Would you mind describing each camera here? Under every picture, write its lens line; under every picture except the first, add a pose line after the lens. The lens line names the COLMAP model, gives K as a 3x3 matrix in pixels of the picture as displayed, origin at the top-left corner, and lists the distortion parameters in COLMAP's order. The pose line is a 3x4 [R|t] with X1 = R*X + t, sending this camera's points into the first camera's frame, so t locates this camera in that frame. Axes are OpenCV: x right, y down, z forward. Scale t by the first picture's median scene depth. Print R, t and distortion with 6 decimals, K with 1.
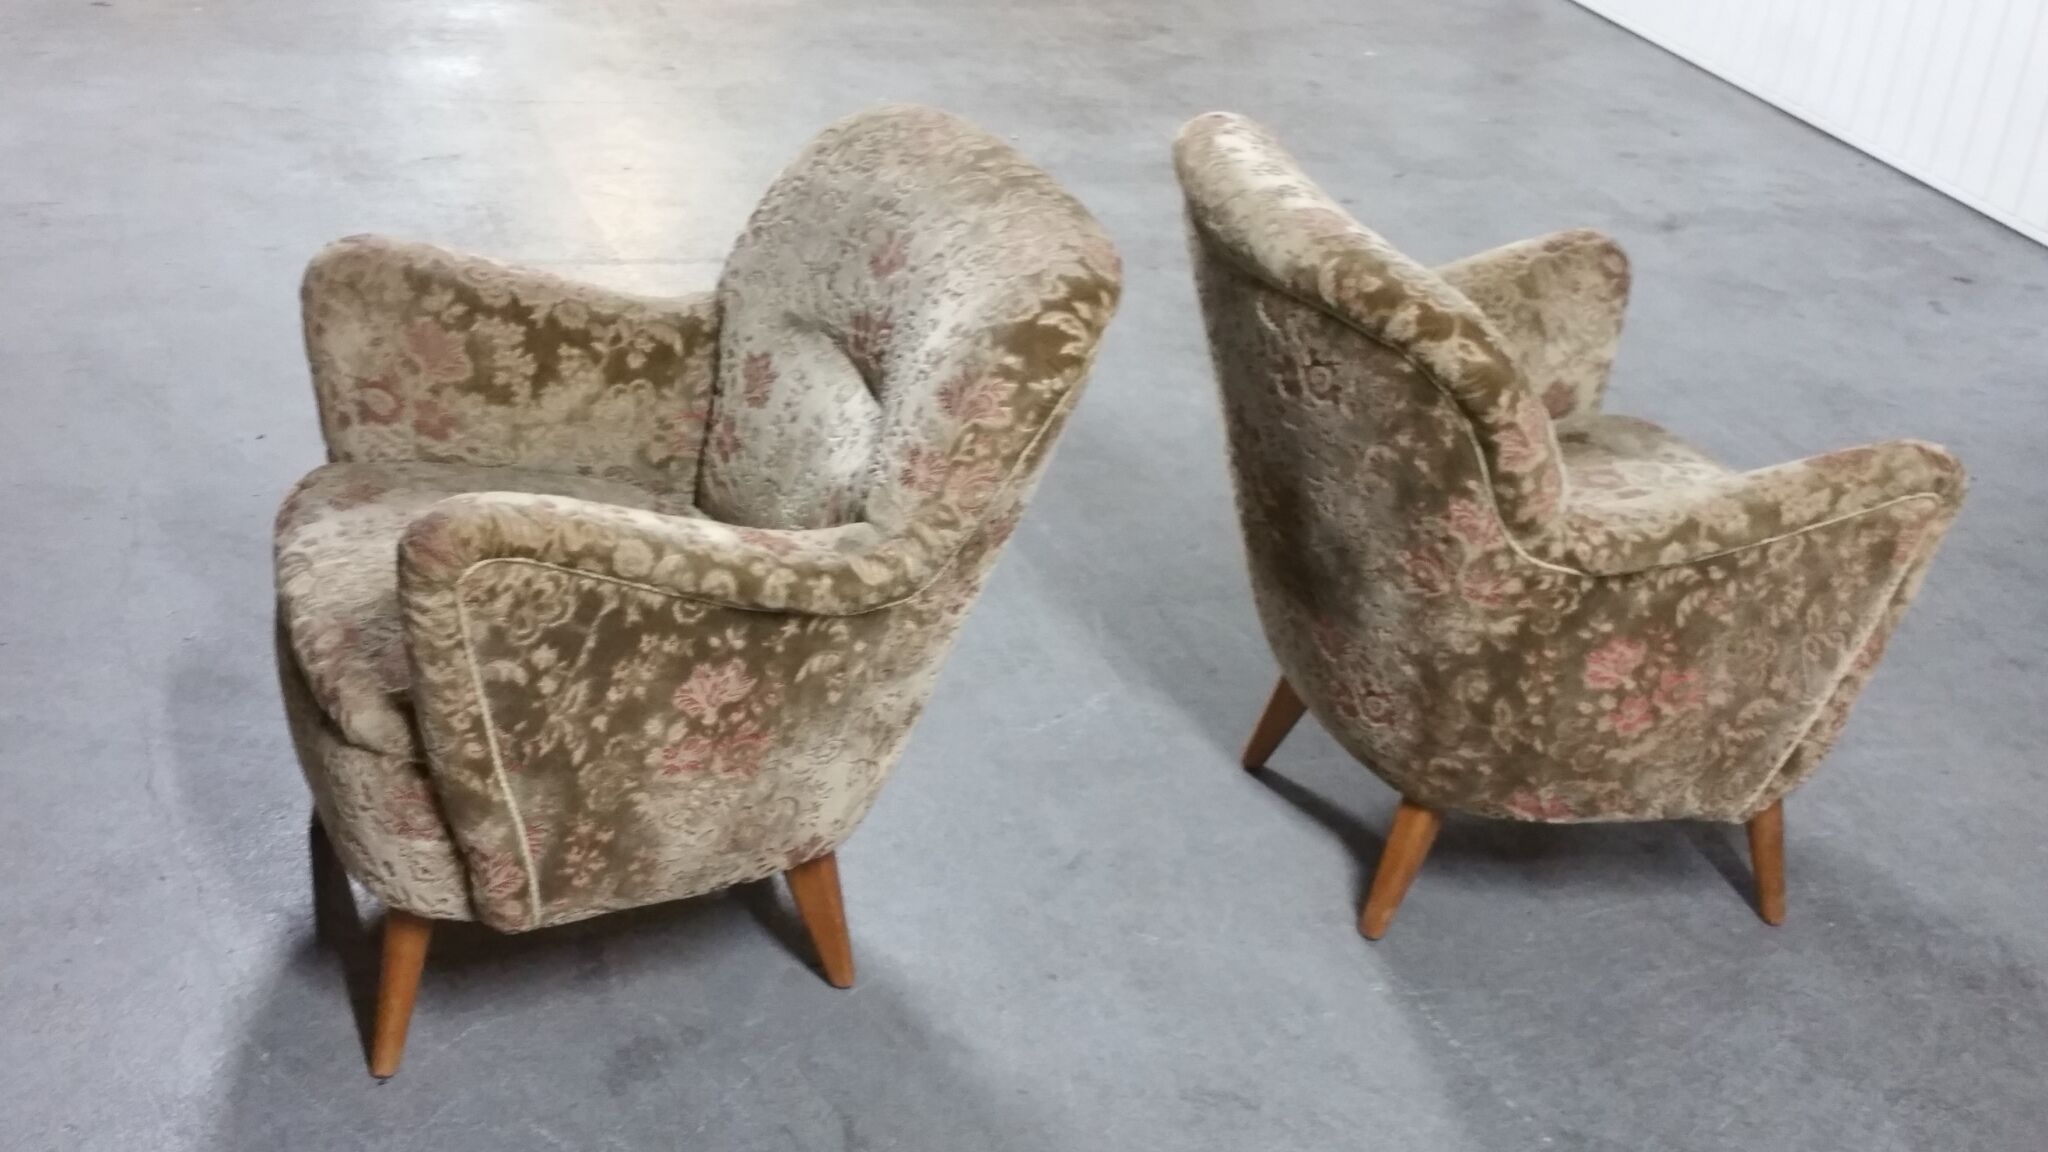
lens RADIAL K [[2509.5, 0, 1002.1], [0, 2509.5, 613.4], [0, 0, 1]] dist [0.114862, -0.008948]
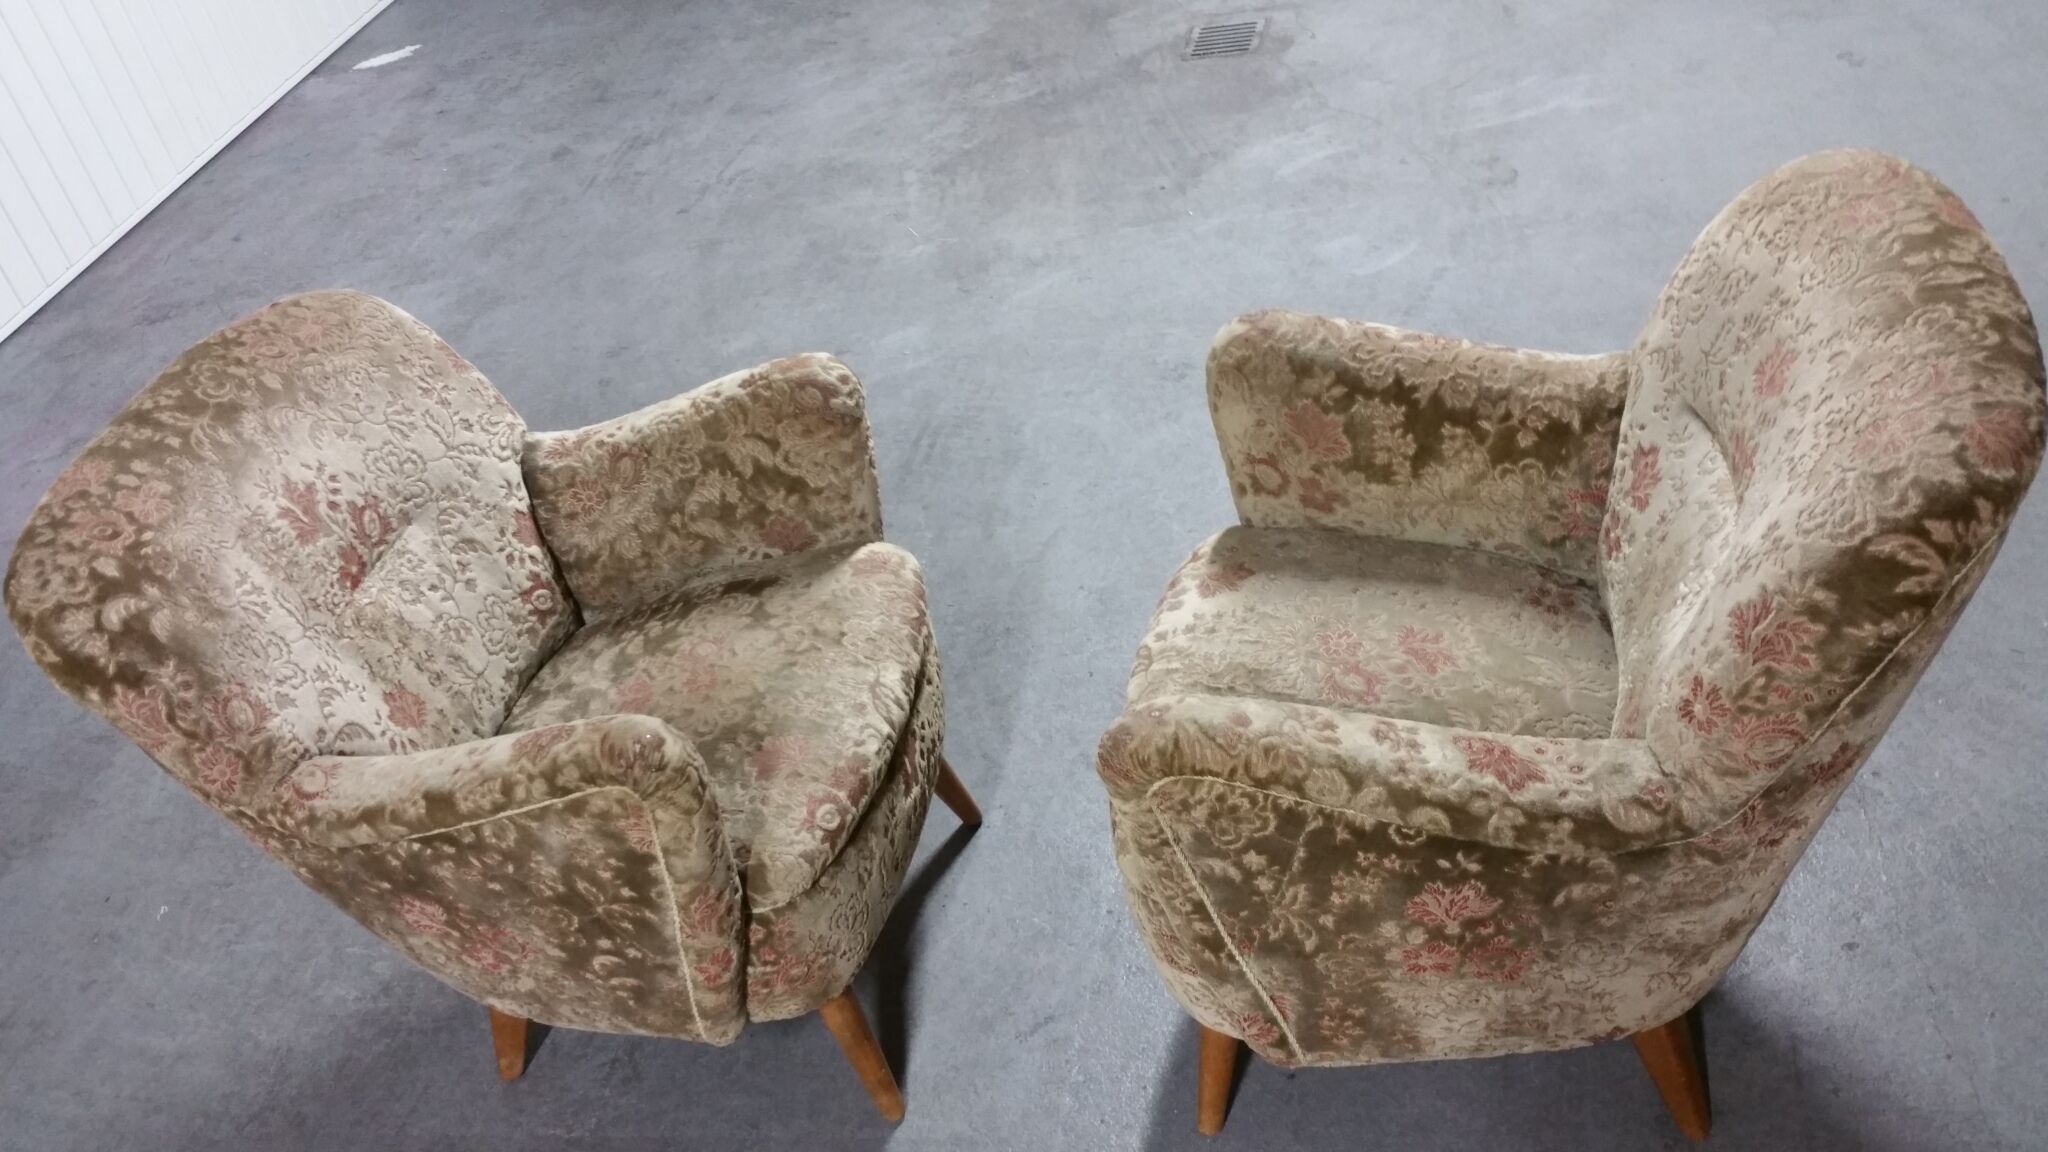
lens RADIAL K [[1843.6, 0, 1020.6], [0, 1843.6, 605.2], [0, 0, 1]] dist [0.158231, -0.344177]
pose [[0.796414, 0.117664, -0.593195, 0.147479], [-0.003681, 0.981815, 0.189807, -0.203183], [0.604740, -0.148981, 0.782364, 0.396020]]
